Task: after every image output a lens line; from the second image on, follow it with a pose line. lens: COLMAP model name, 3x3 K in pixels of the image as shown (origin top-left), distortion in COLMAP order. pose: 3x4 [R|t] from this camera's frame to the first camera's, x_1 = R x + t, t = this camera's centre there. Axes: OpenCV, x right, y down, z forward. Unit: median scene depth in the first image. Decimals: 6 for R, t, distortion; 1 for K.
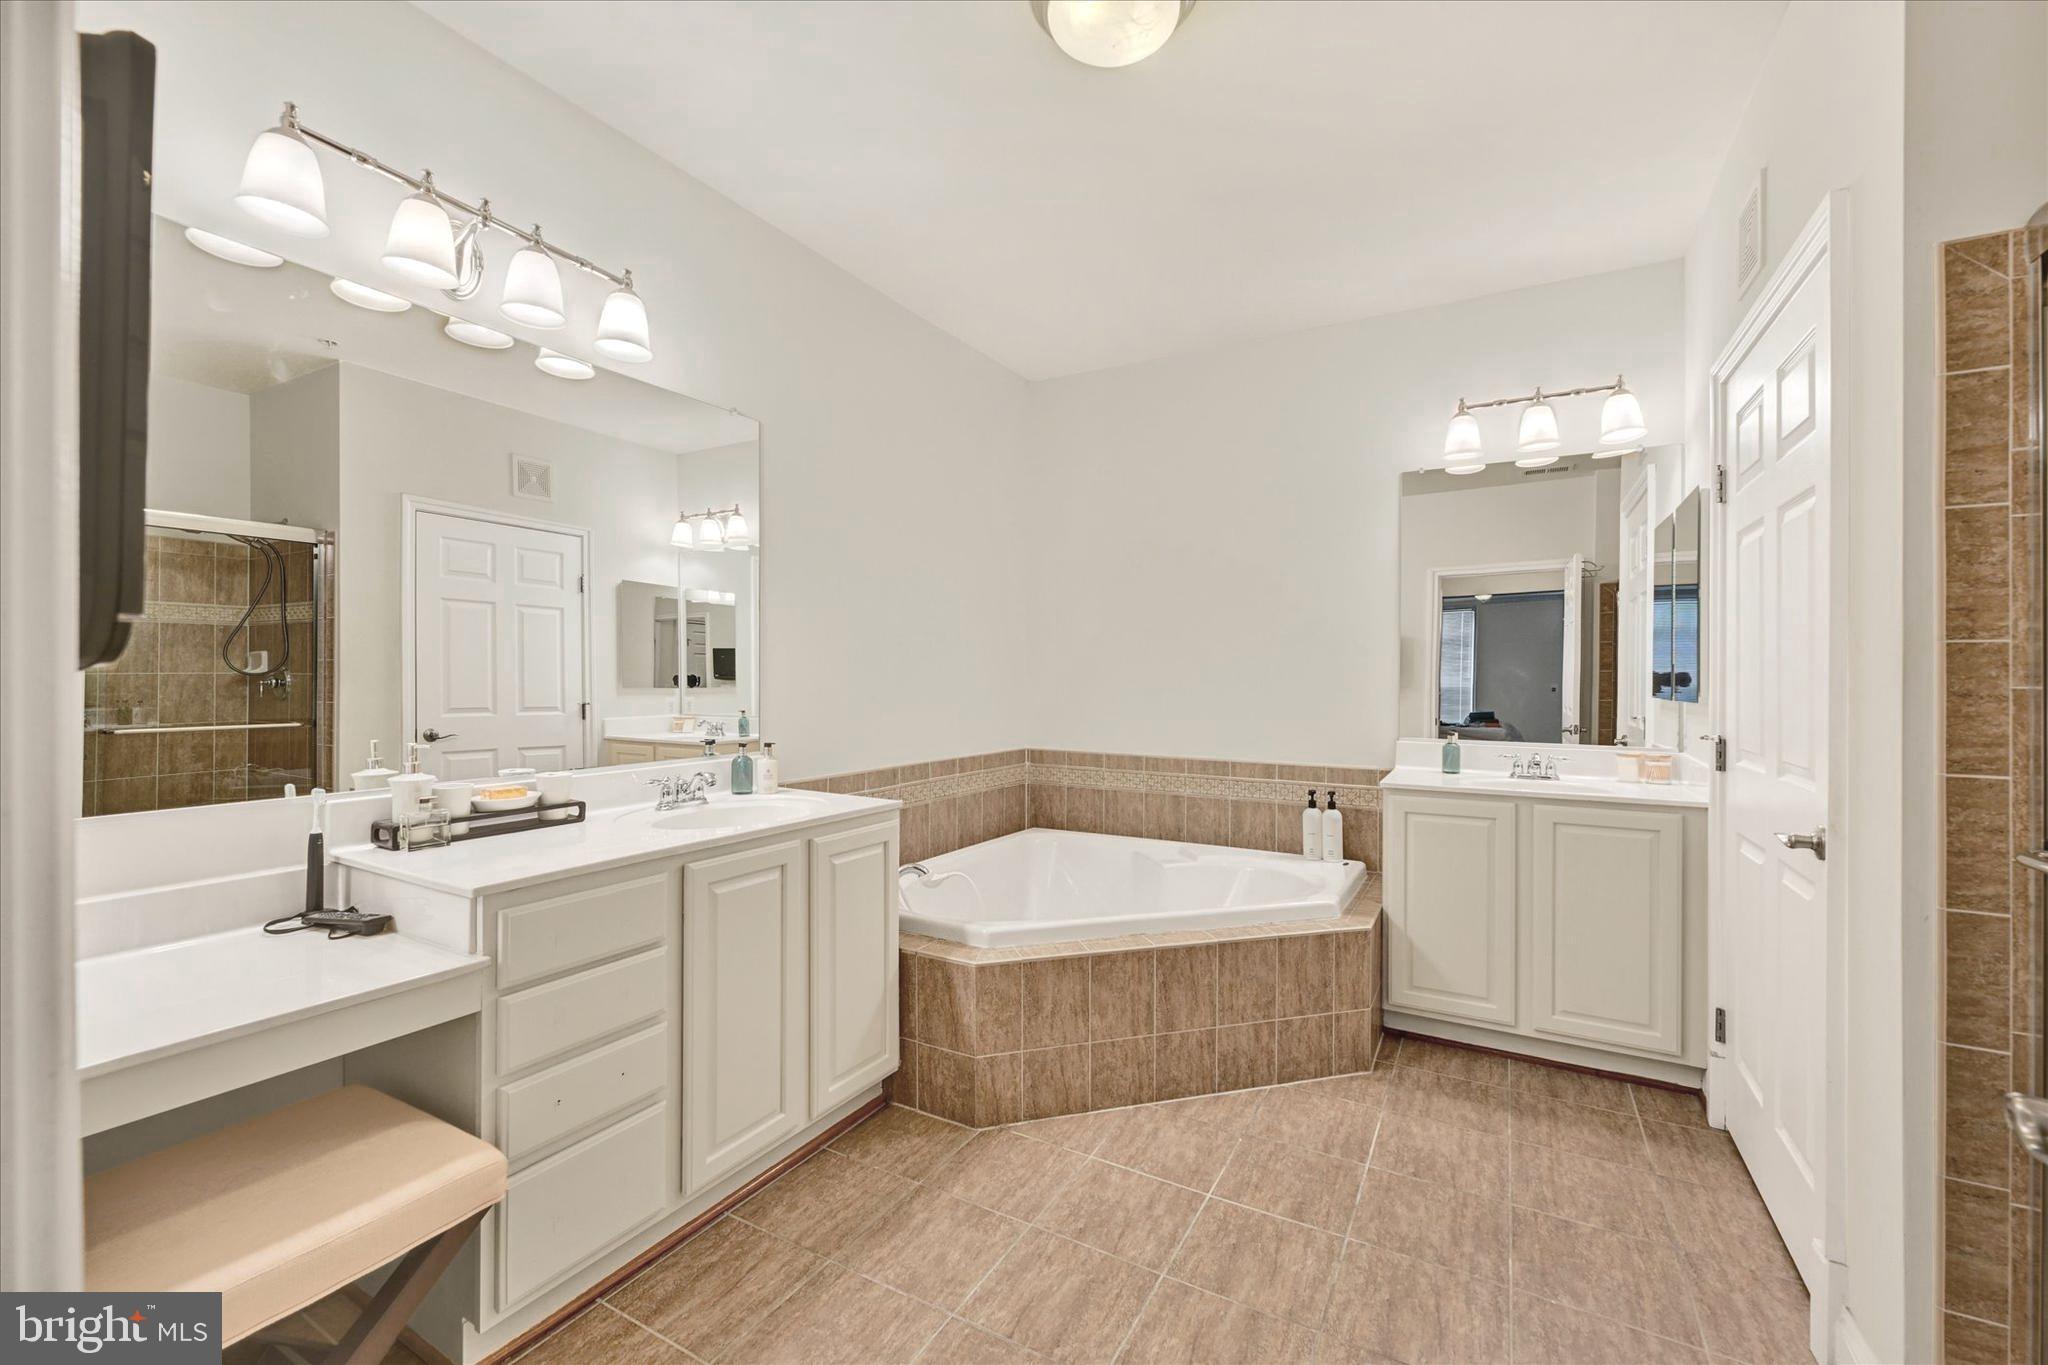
lens RADIAL K [[850.5, 0, 1024.2], [0, 850.5, 673.6], [0, 0, 1]] dist [-0.000215, -0.000027]
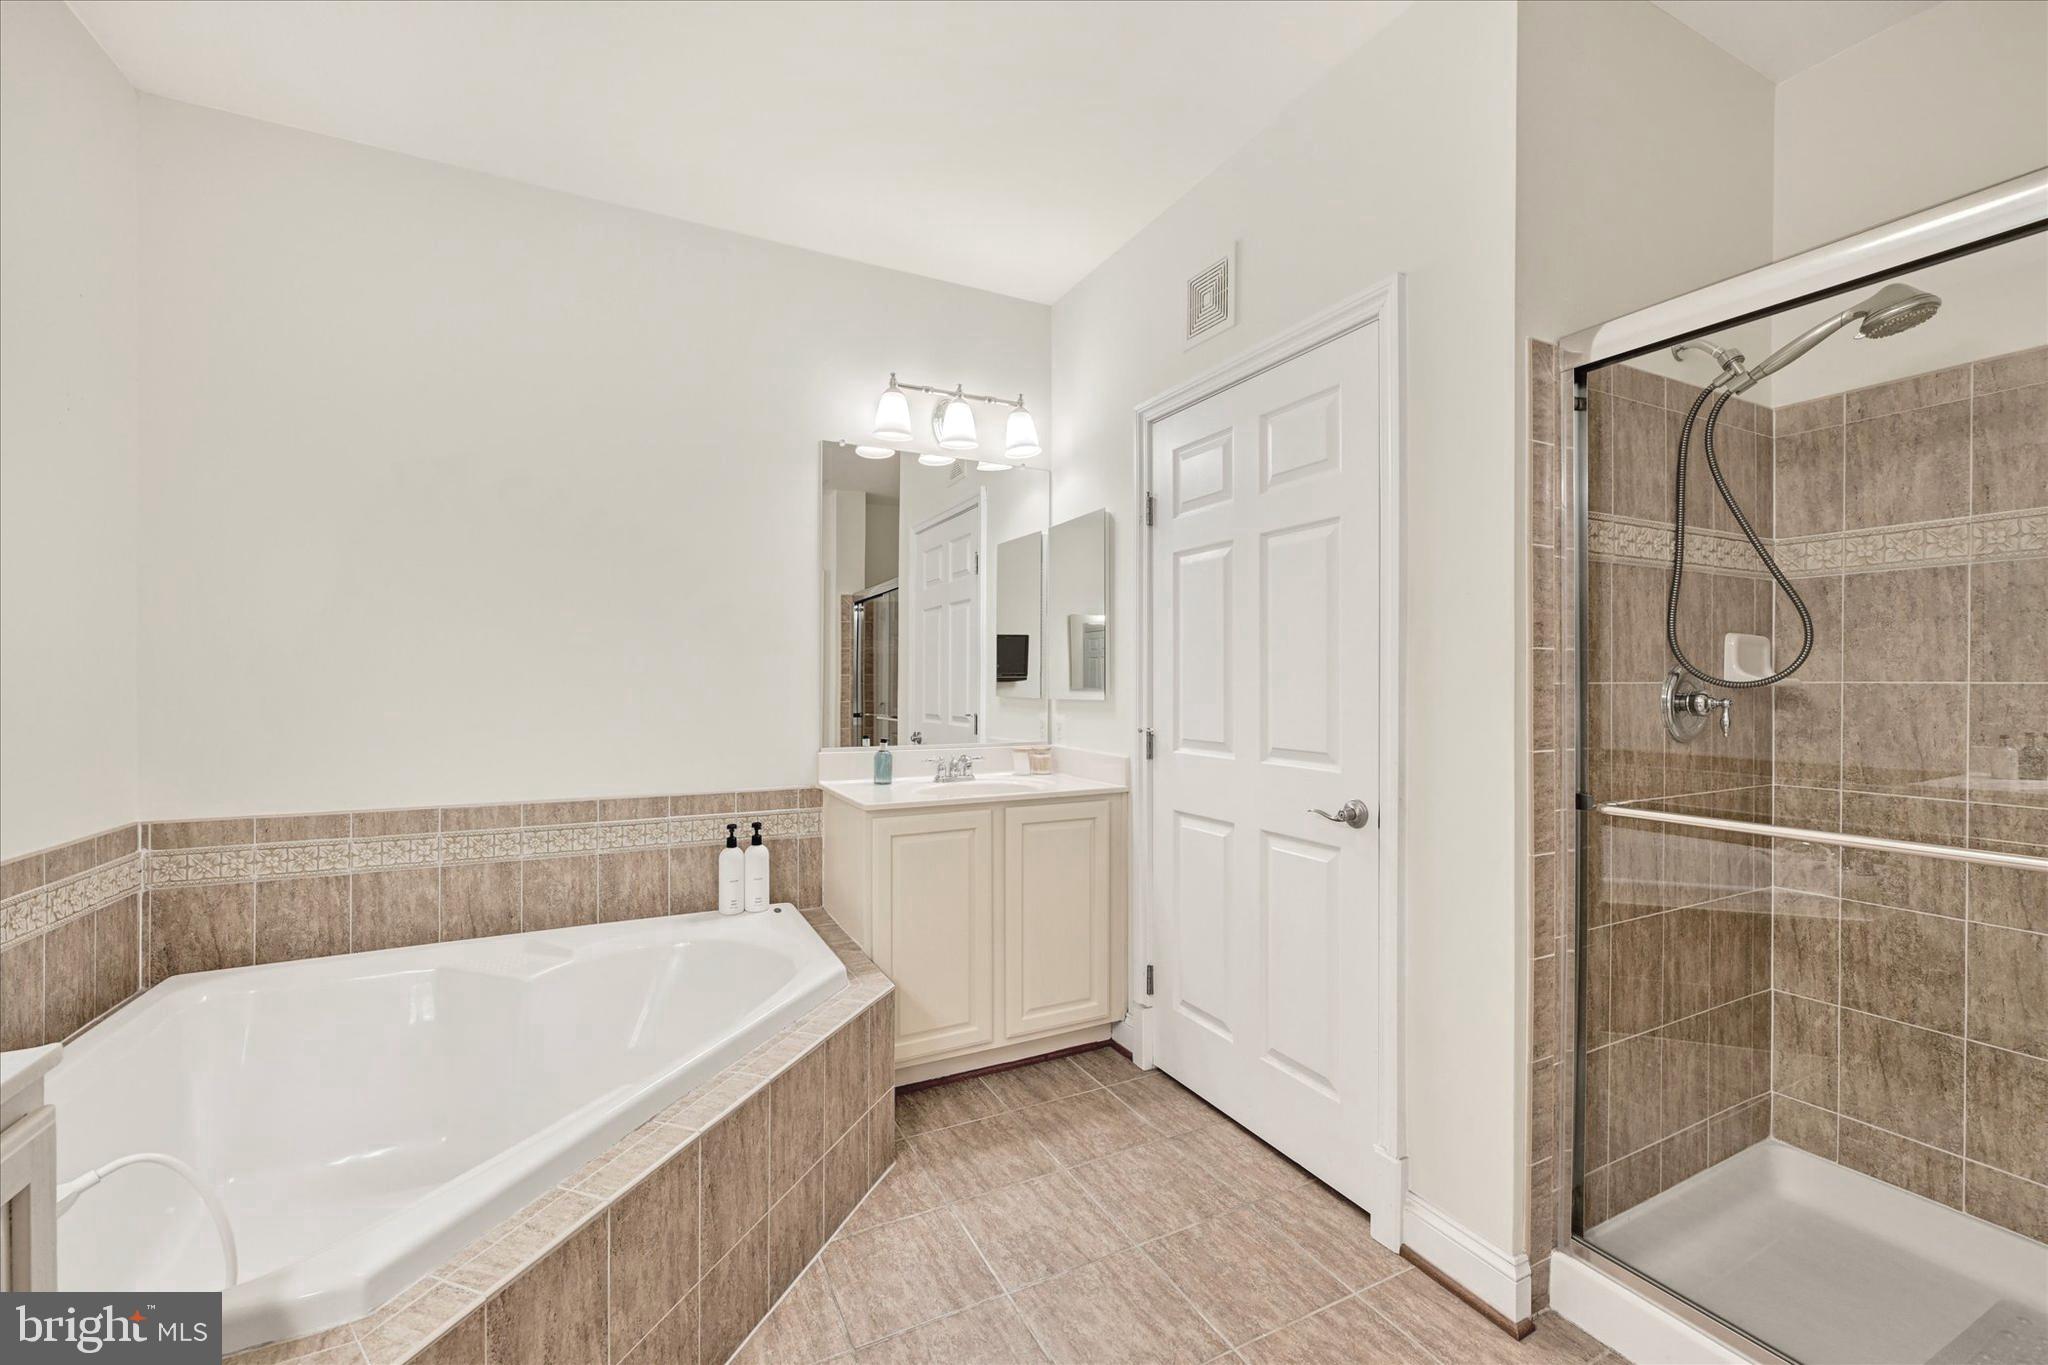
lens RADIAL K [[836.2, 0, 1013.7], [0, 836.2, 683.7], [0, 0, 1]] dist [0.000923, -0.000343]
pose [[0.546822, -0.006255, 0.837225, -0.173081], [-0.001121, 0.999966, 0.008203, 0.002826], [-0.837248, -0.005424, 0.546796, 0.409548]]
